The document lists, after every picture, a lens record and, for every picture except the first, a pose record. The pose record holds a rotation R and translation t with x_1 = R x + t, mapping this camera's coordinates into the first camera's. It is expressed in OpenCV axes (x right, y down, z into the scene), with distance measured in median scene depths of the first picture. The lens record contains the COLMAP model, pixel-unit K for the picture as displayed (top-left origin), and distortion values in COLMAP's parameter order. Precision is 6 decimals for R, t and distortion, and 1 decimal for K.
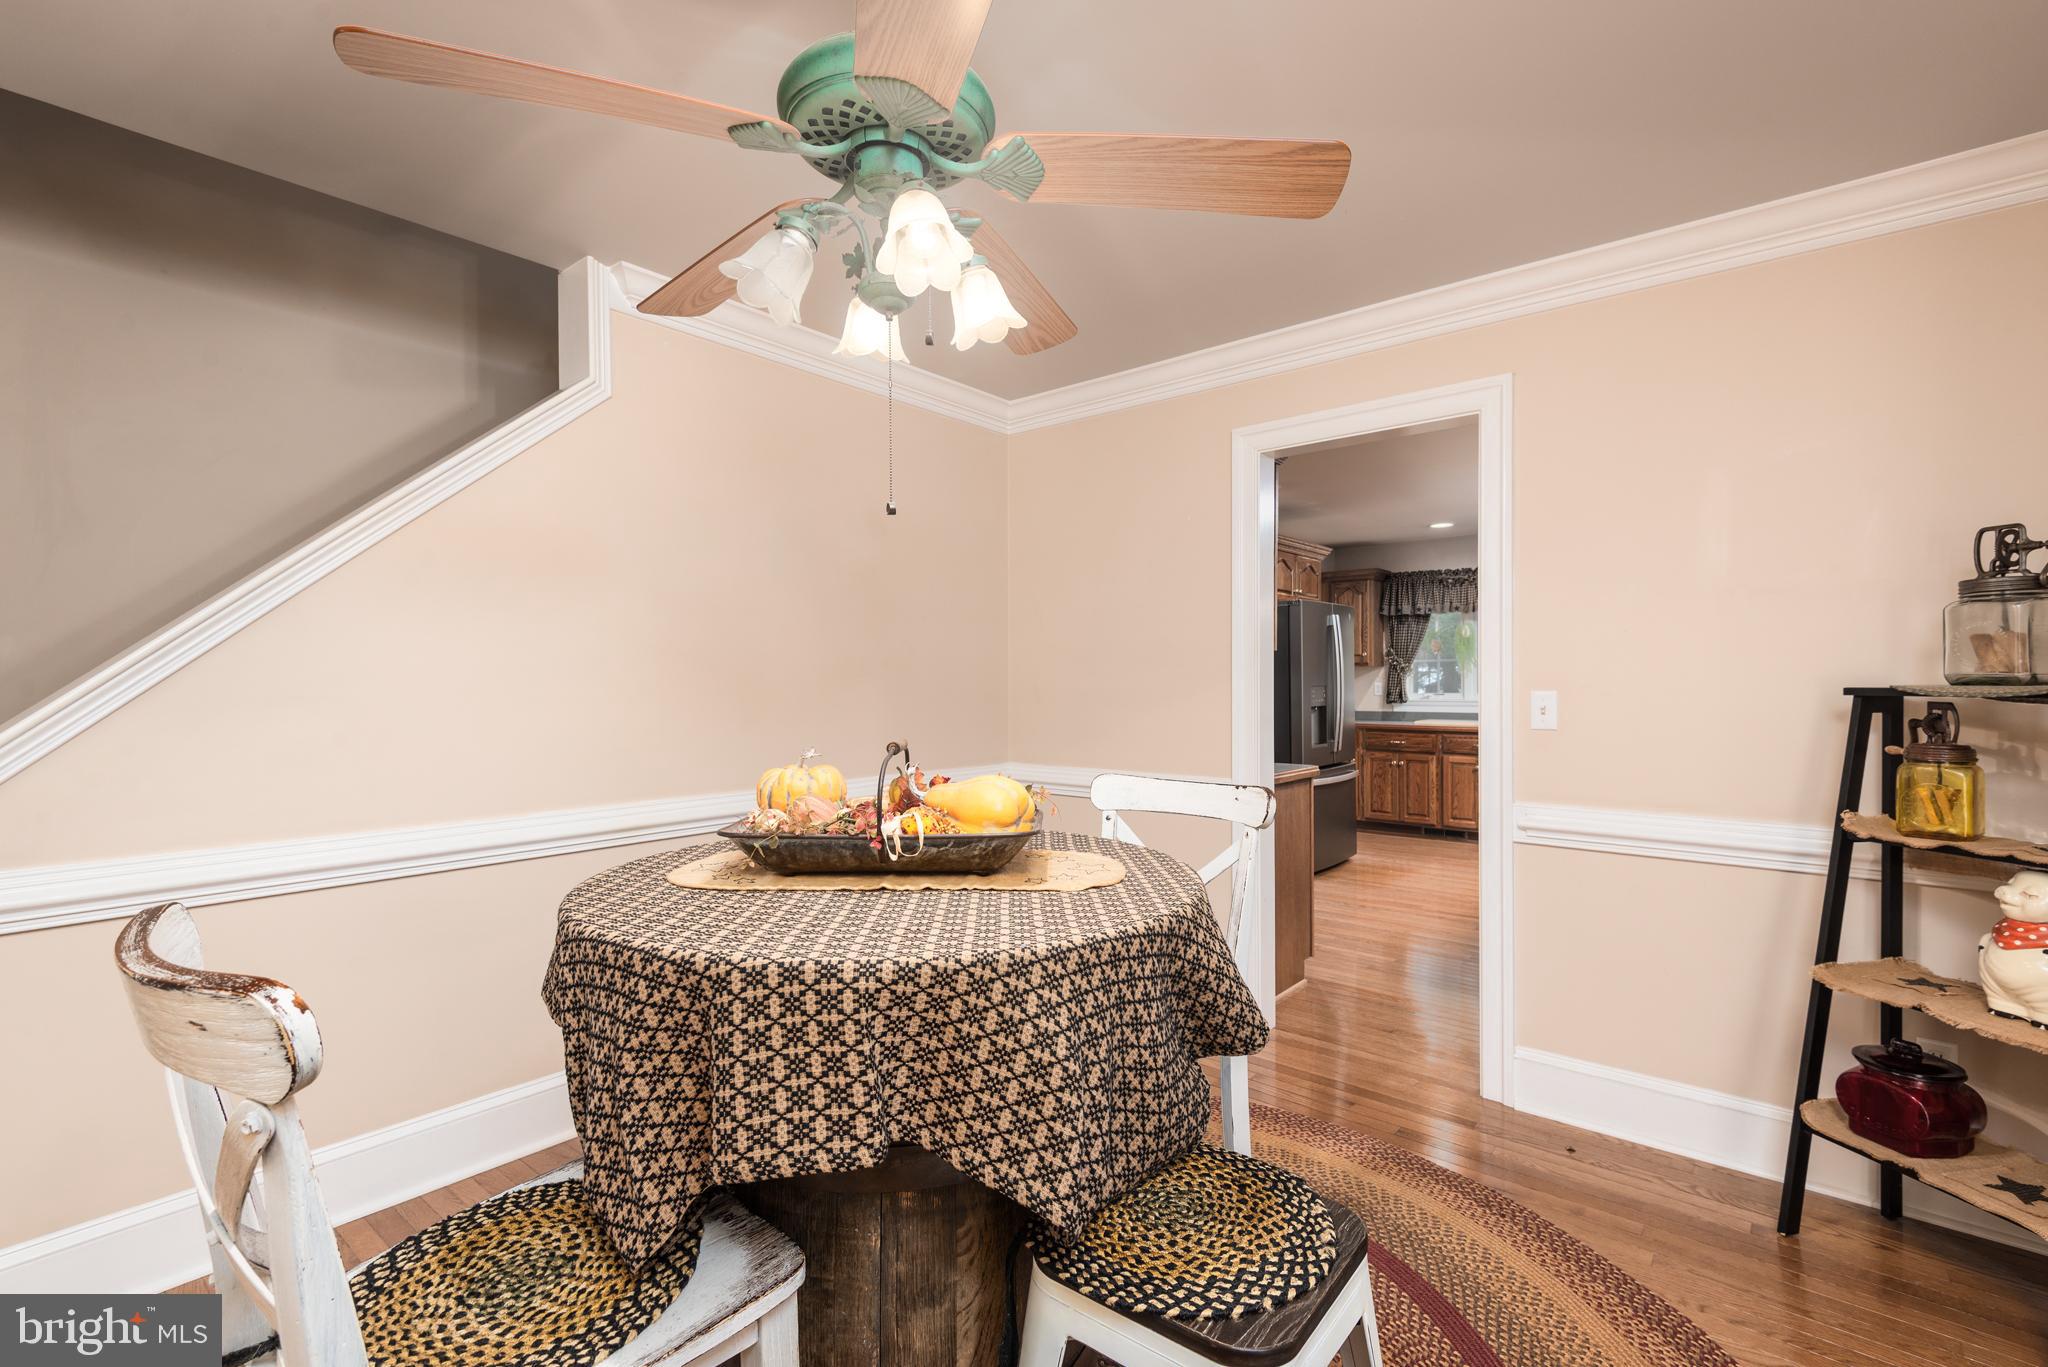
lens RADIAL K [[922.3, 0, 1013.4], [0, 922.3, 687.3], [0, 0, 1]] dist [0.018334, -0.005617]
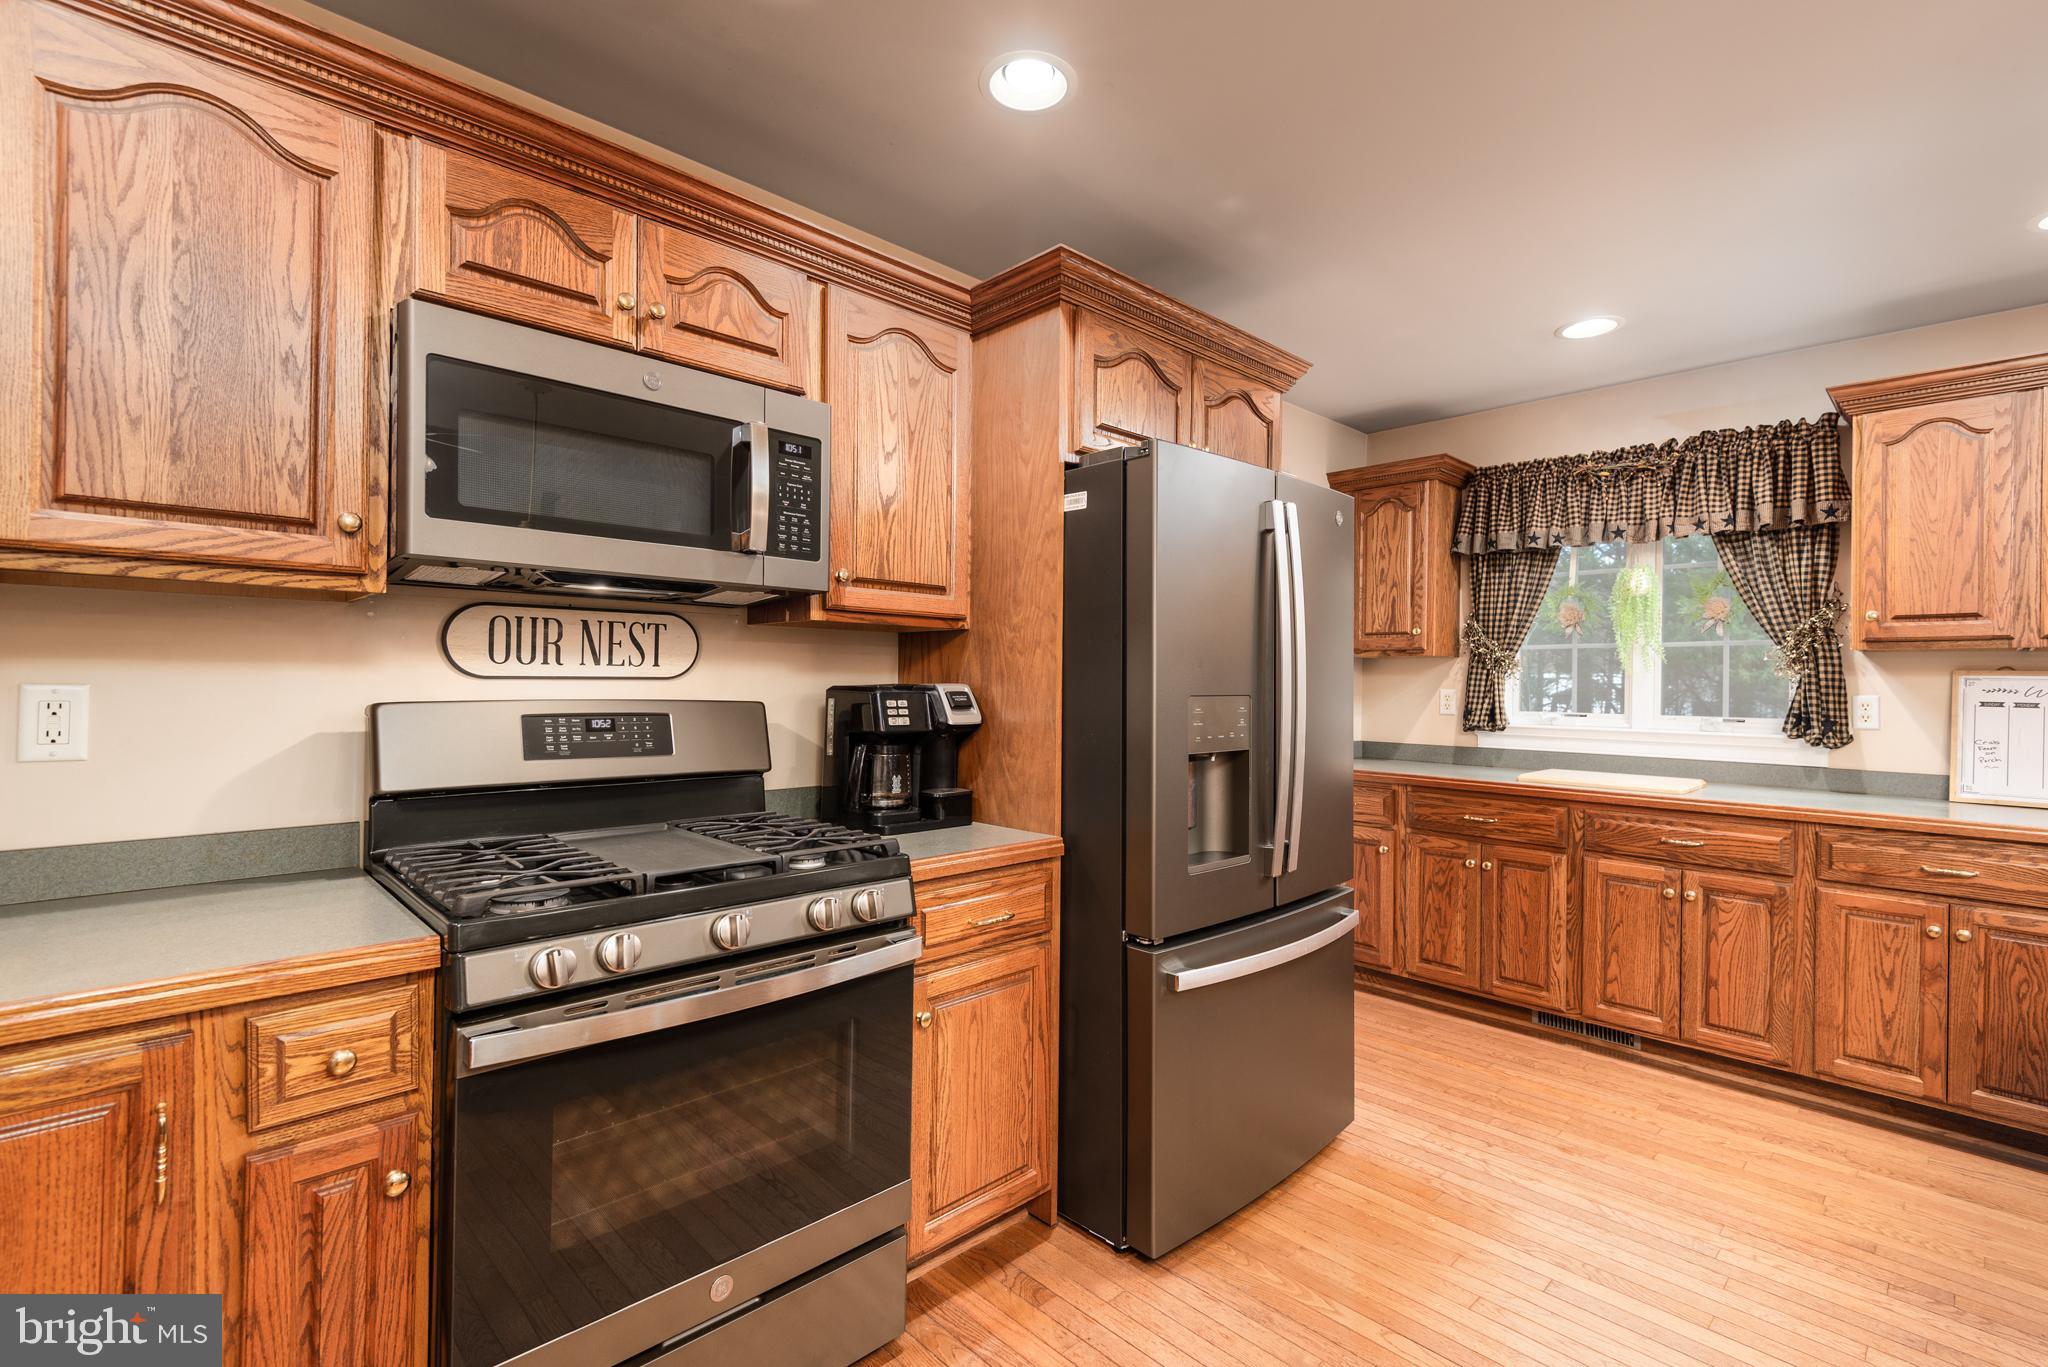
lens RADIAL K [[922.3, 0, 1029.0], [0, 922.3, 681.0], [0, 0, 1]] dist [0.018334, -0.005617]
pose [[0.995306, 0.018050, -0.095076, 0.223423], [-0.018533, 0.999819, -0.004202, -0.003039], [0.094983, 0.005944, 0.995461, 0.494090]]
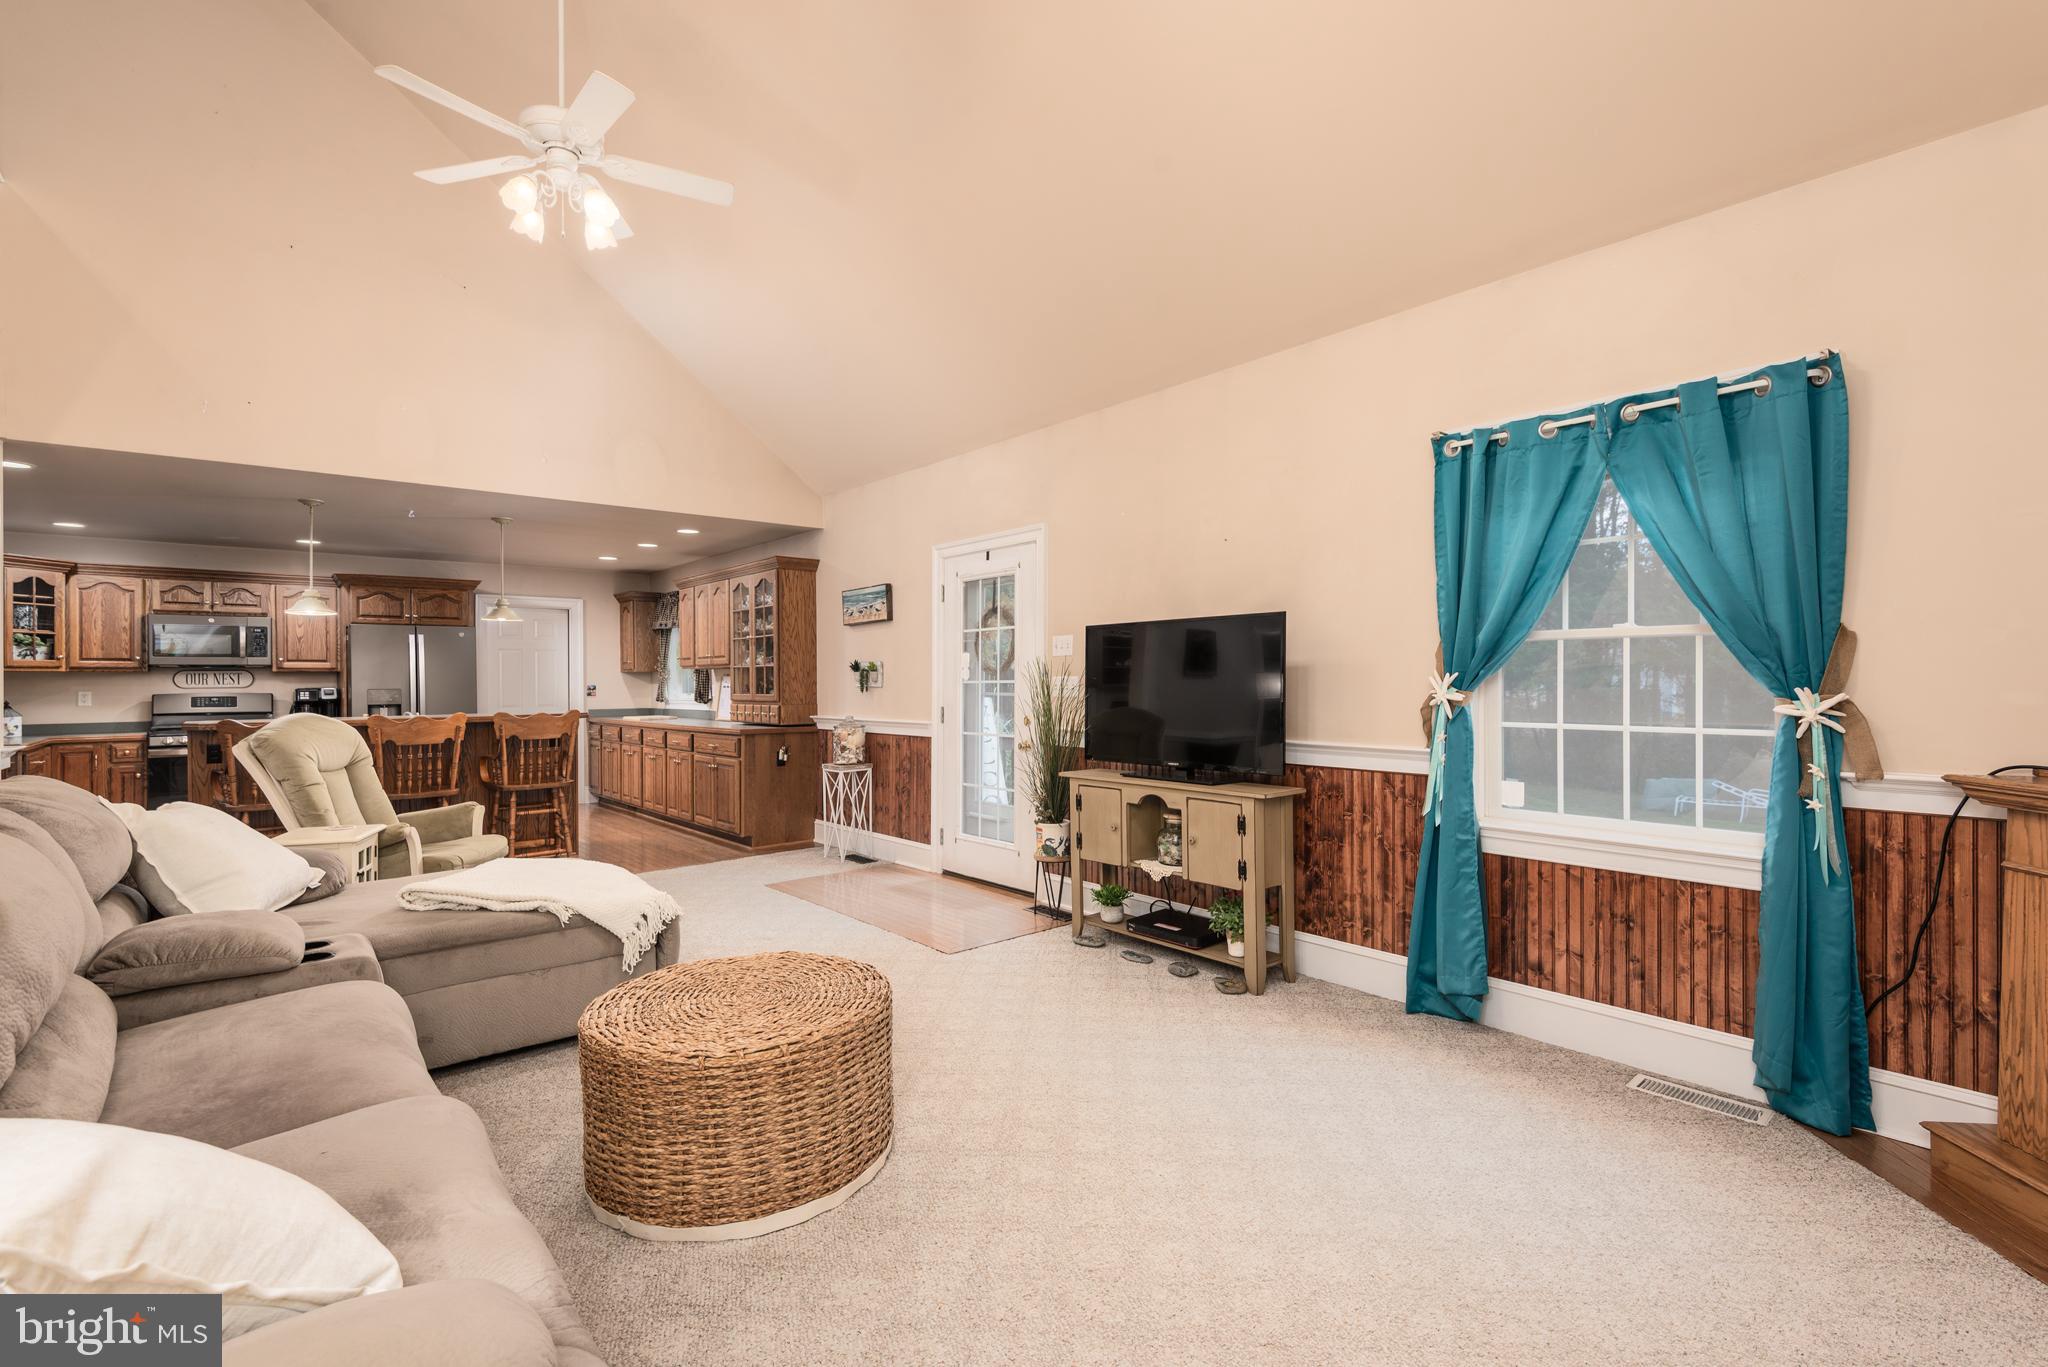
lens RADIAL K [[922.3, 0, 1015.9], [0, 922.3, 675.9], [0, 0, 1]] dist [0.018334, -0.005617]
pose [[0.984897, -0.002978, -0.173114, 1.107248], [0.001412, 0.999957, -0.009170, -0.005157], [0.173134, 0.008787, 0.984859, -0.109546]]
